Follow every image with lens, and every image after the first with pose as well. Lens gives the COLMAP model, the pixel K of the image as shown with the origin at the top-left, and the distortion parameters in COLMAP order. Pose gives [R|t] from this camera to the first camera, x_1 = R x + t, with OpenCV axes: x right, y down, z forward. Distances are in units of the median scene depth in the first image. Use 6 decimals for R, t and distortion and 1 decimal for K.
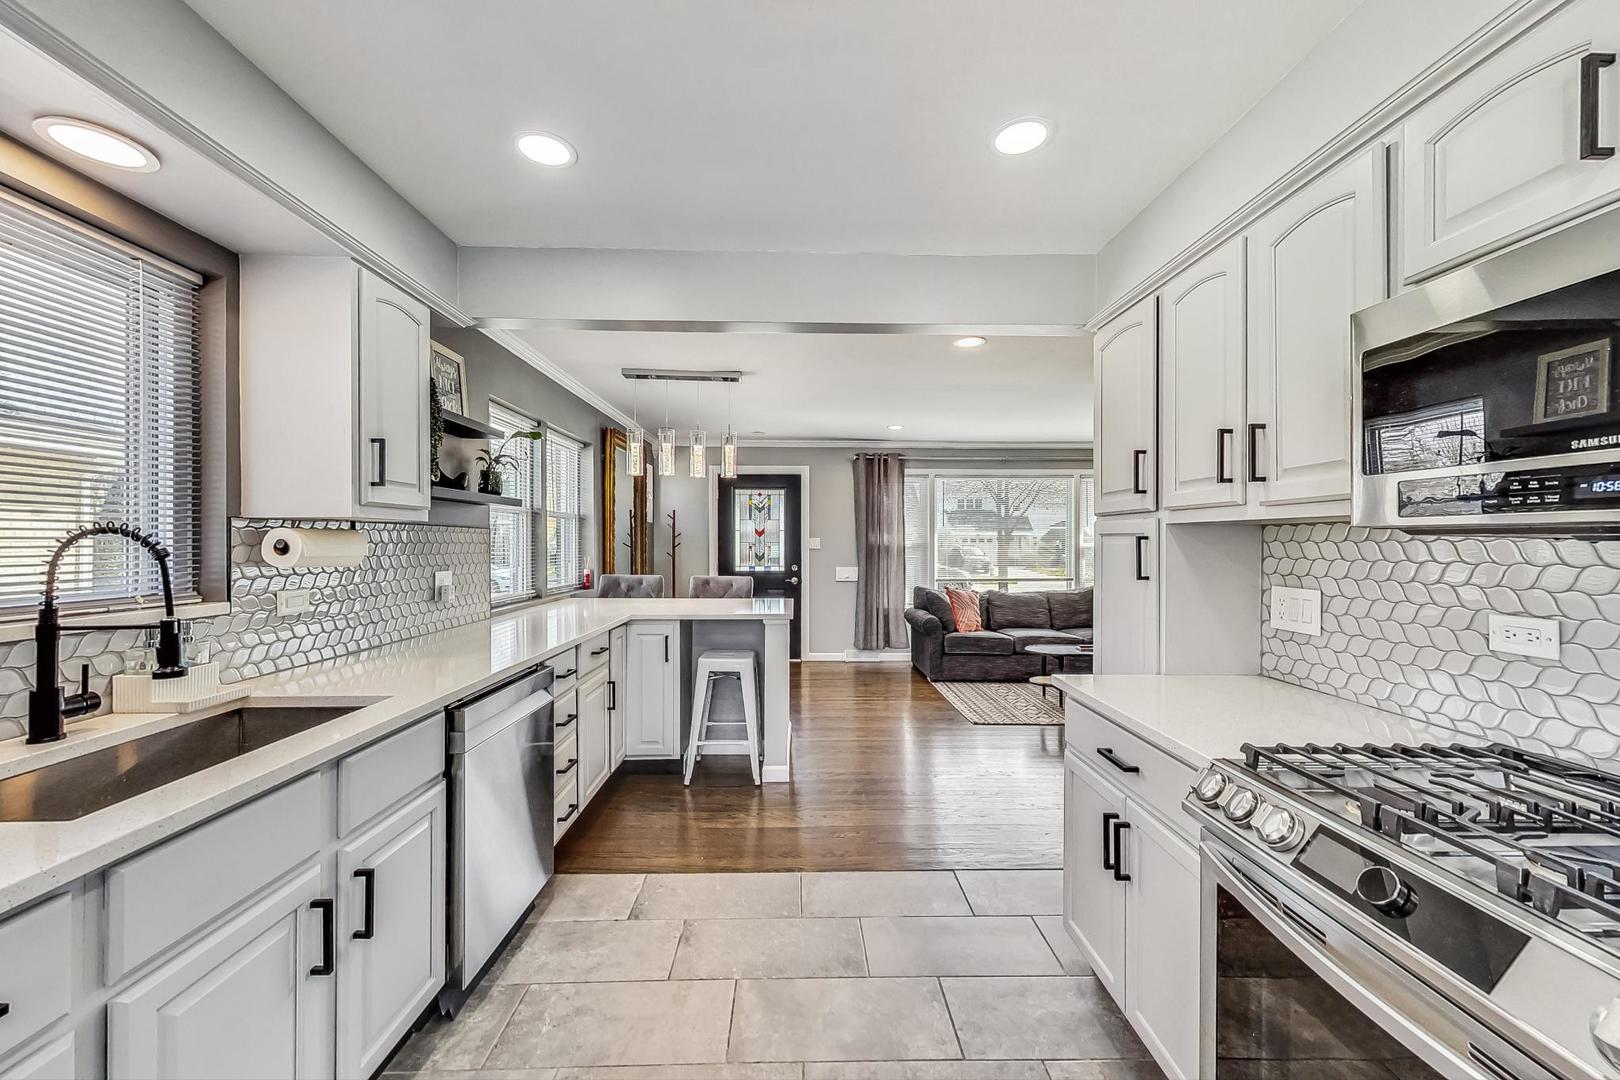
lens RADIAL K [[633.4, 0, 810.0], [0, 633.4, 540.0], [0, 0, 1]] dist [-0.000289, -0.000137]
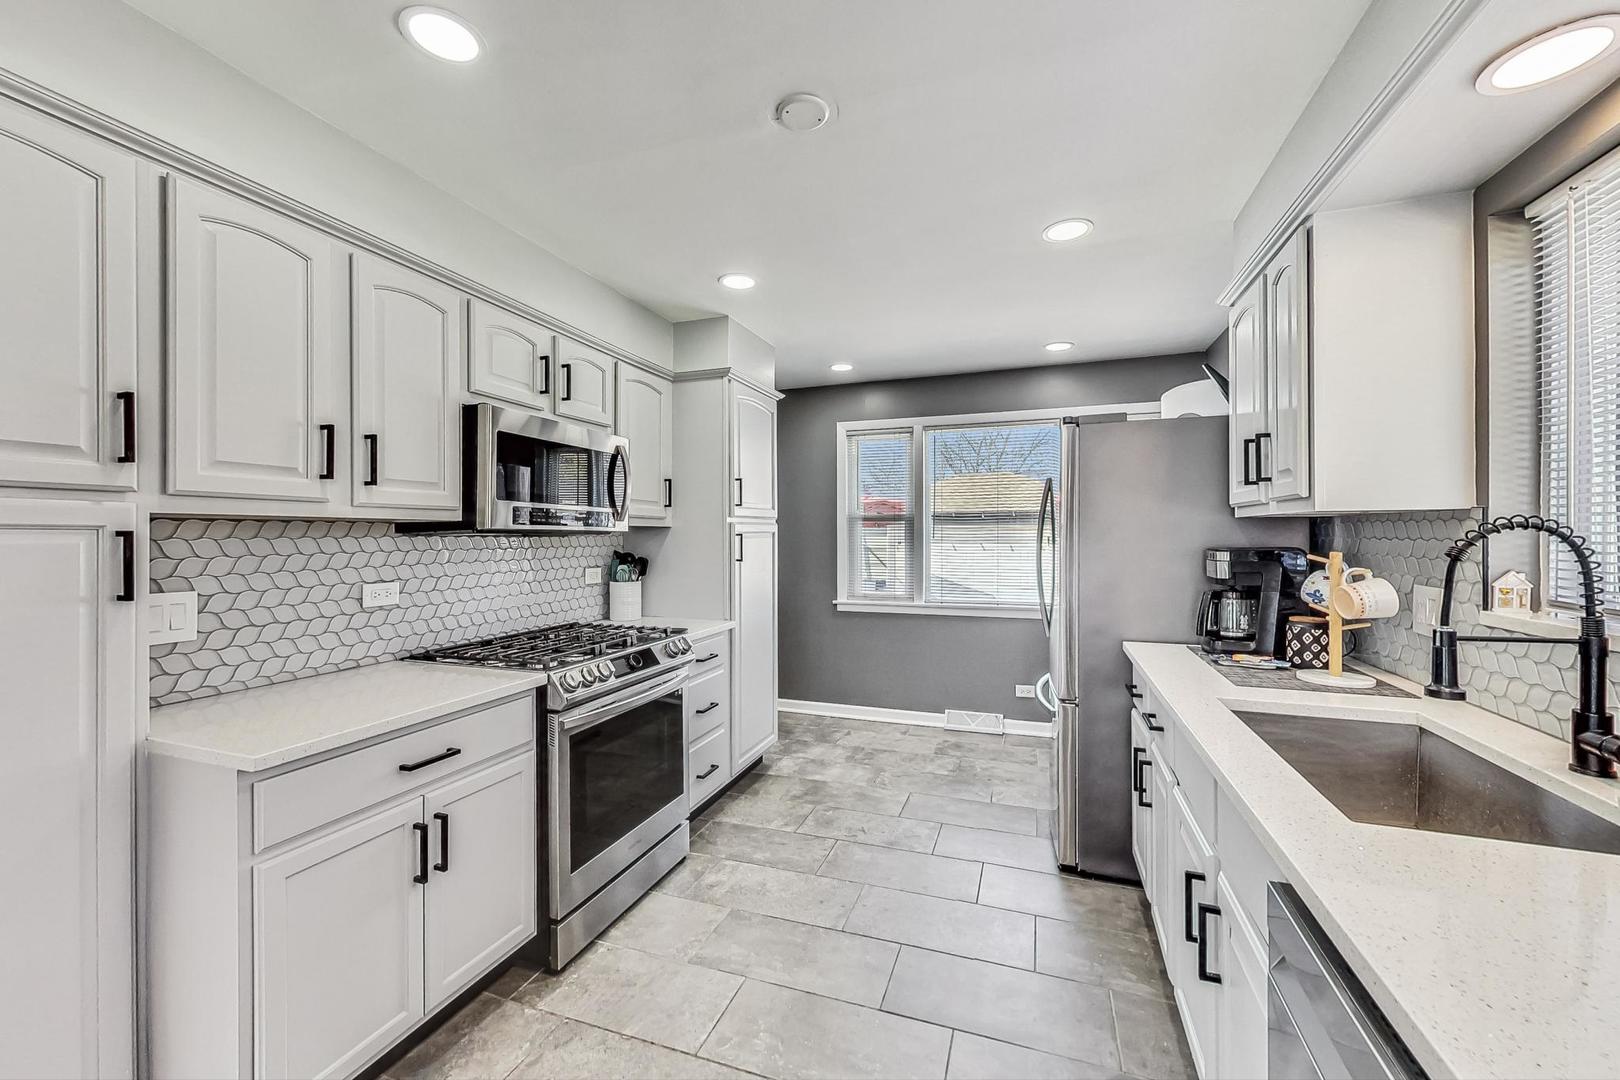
lens RADIAL K [[633.4, 0, 810.0], [0, 633.4, 540.0], [0, 0, 1]] dist [-0.000289, -0.000137]
pose [[-0.933707, 0.001441, 0.358034, -0.185497], [0.003381, 0.999983, 0.004793, 0.001540], [-0.358021, 0.005686, -0.933696, 0.762741]]
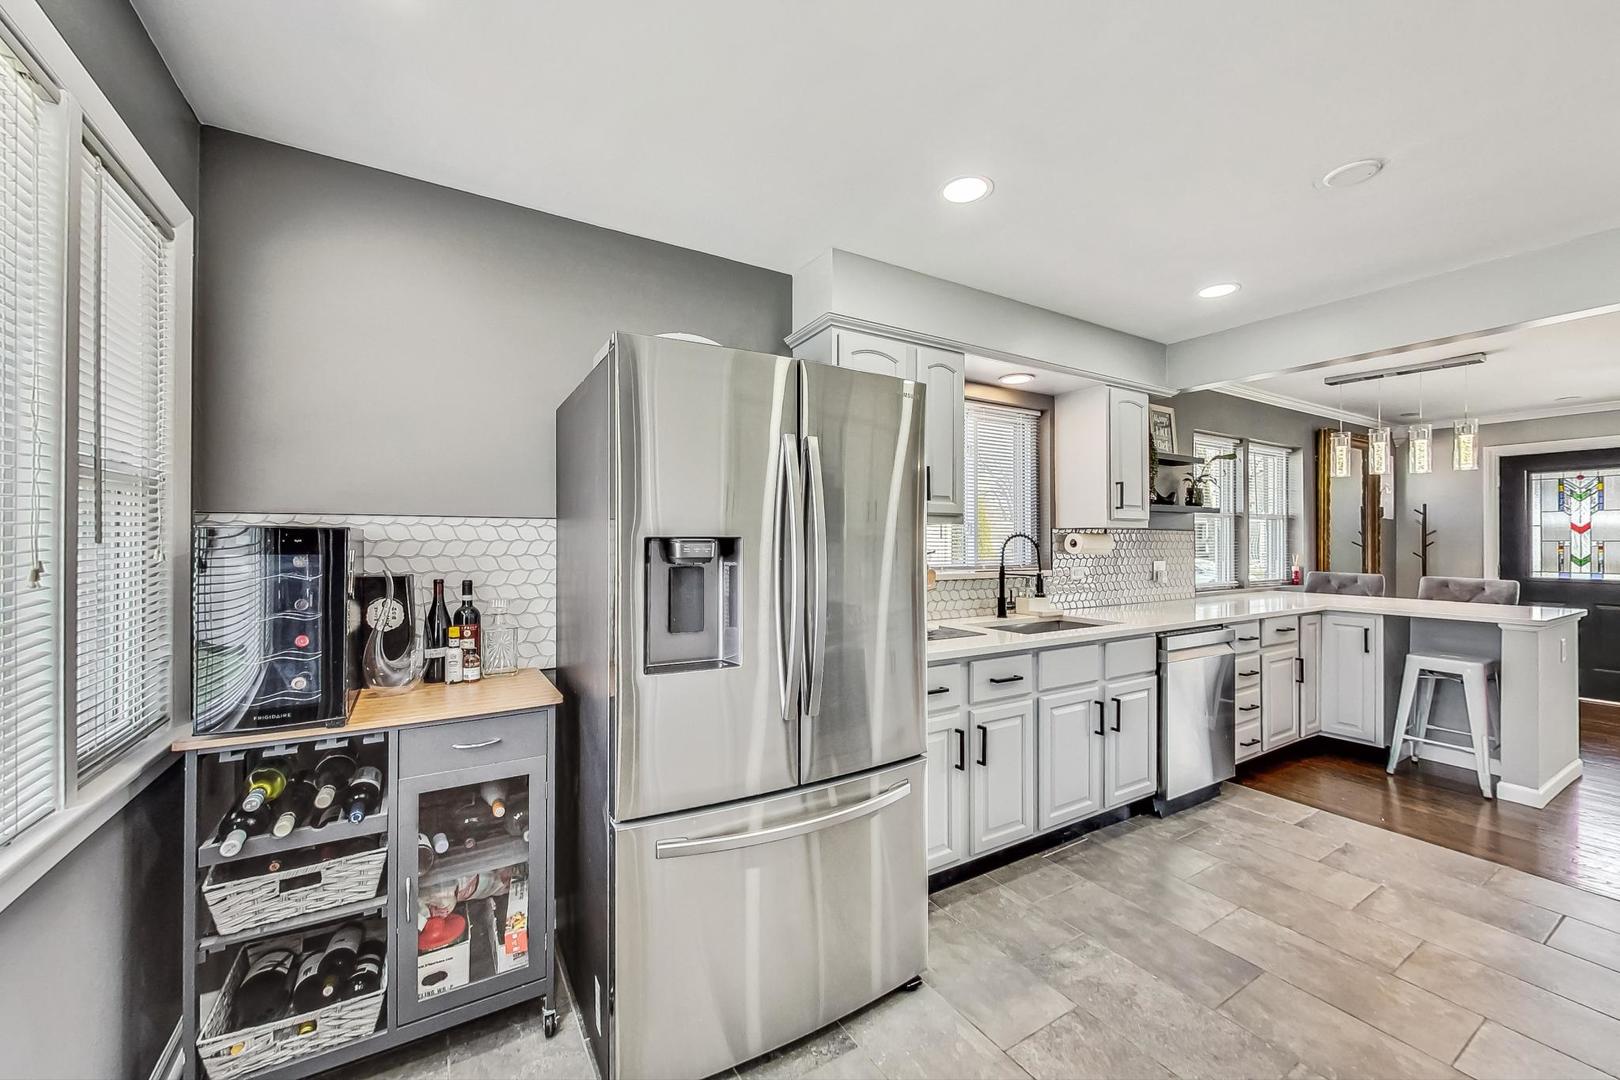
lens RADIAL K [[633.4, 0, 810.0], [0, 633.4, 540.0], [0, 0, 1]] dist [-0.000289, -0.000137]
pose [[0.503864, -0.002220, -0.863780, 0.223759], [0.003543, 0.999994, -0.000503, -0.000479], [0.863776, -0.002807, 0.503868, -0.348836]]
